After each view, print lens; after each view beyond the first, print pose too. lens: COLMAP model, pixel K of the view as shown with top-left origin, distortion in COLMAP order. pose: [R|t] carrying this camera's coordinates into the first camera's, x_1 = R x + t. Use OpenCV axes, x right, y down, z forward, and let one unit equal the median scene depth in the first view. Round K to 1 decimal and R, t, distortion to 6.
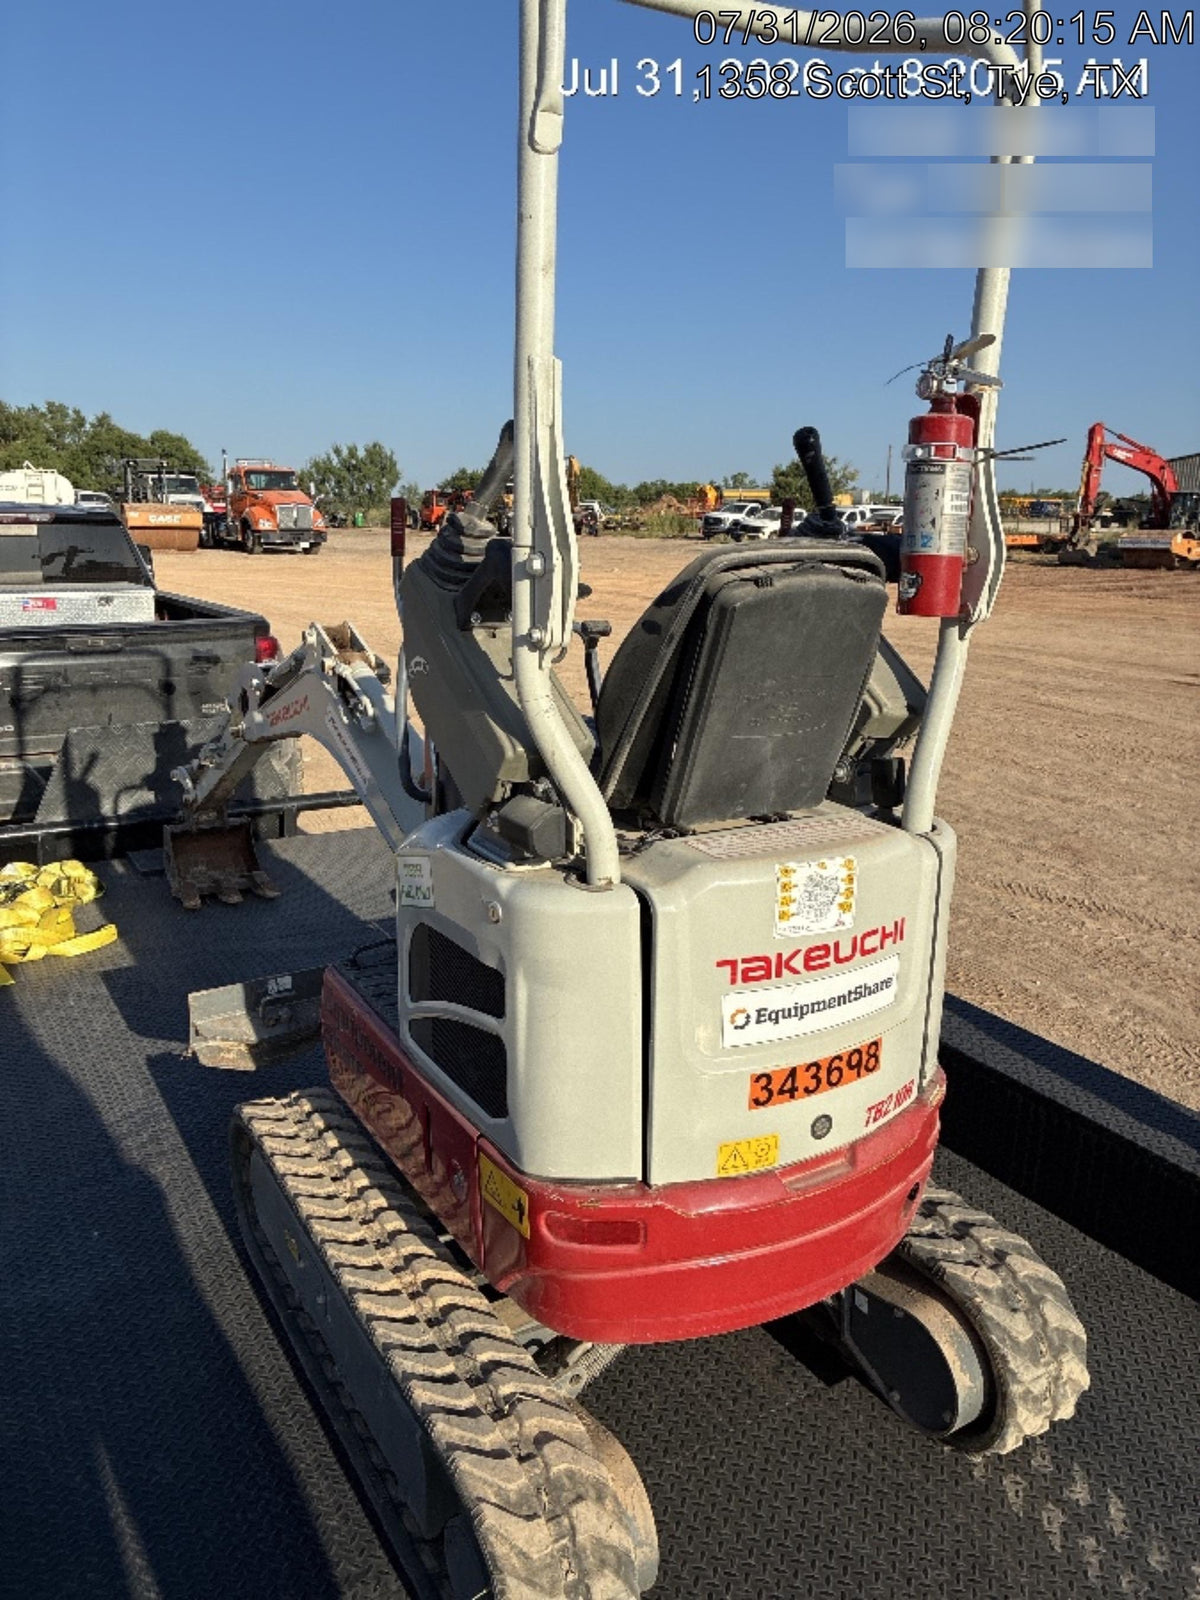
lens RADIAL K [[1120.9, 0, 593.8], [0, 1120.9, 781.3], [0, 0, 1]] dist [-0.000309, 0.002987]
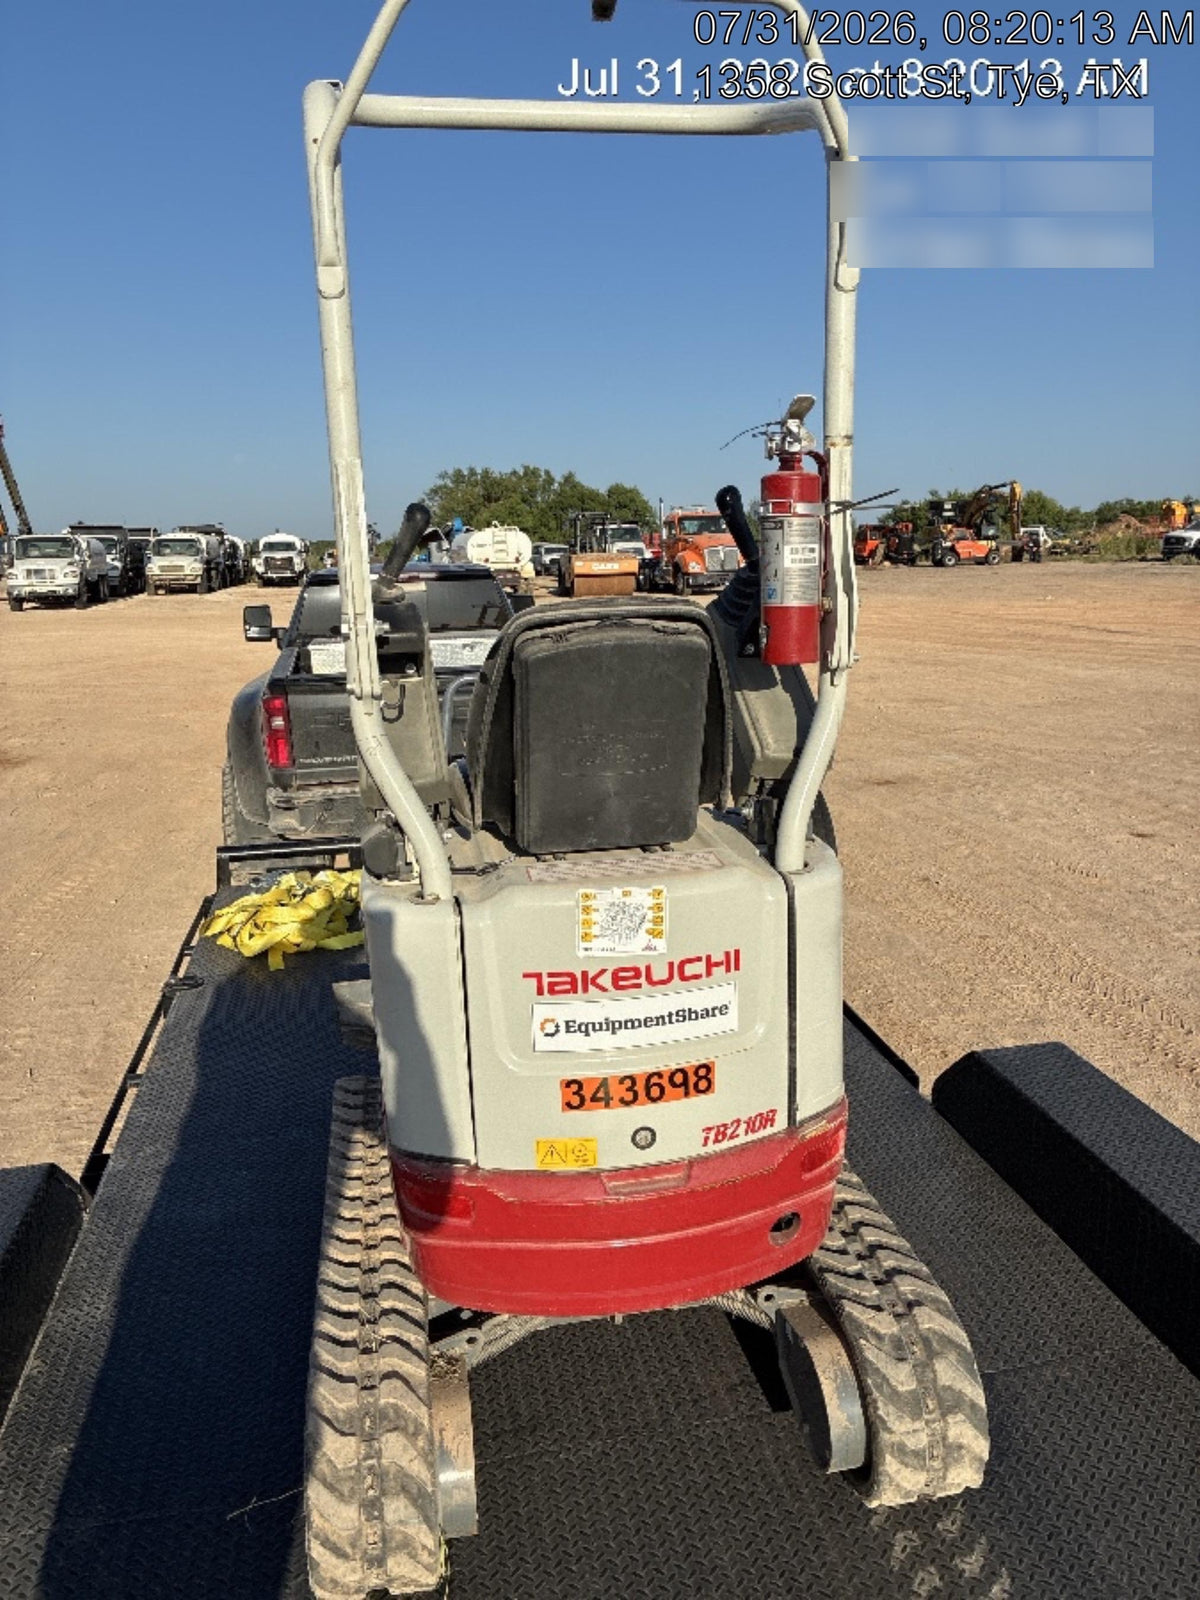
lens RADIAL K [[1106.1, 0, 616.1], [0, 1106.1, 776.4], [0, 0, 1]] dist [-0.002120, -0.005876]
pose [[0.943876, 0.018232, -0.329797, 0.523668], [-0.029662, 0.999120, -0.029656, -0.006099], [0.328966, 0.037774, 0.943586, -0.023204]]
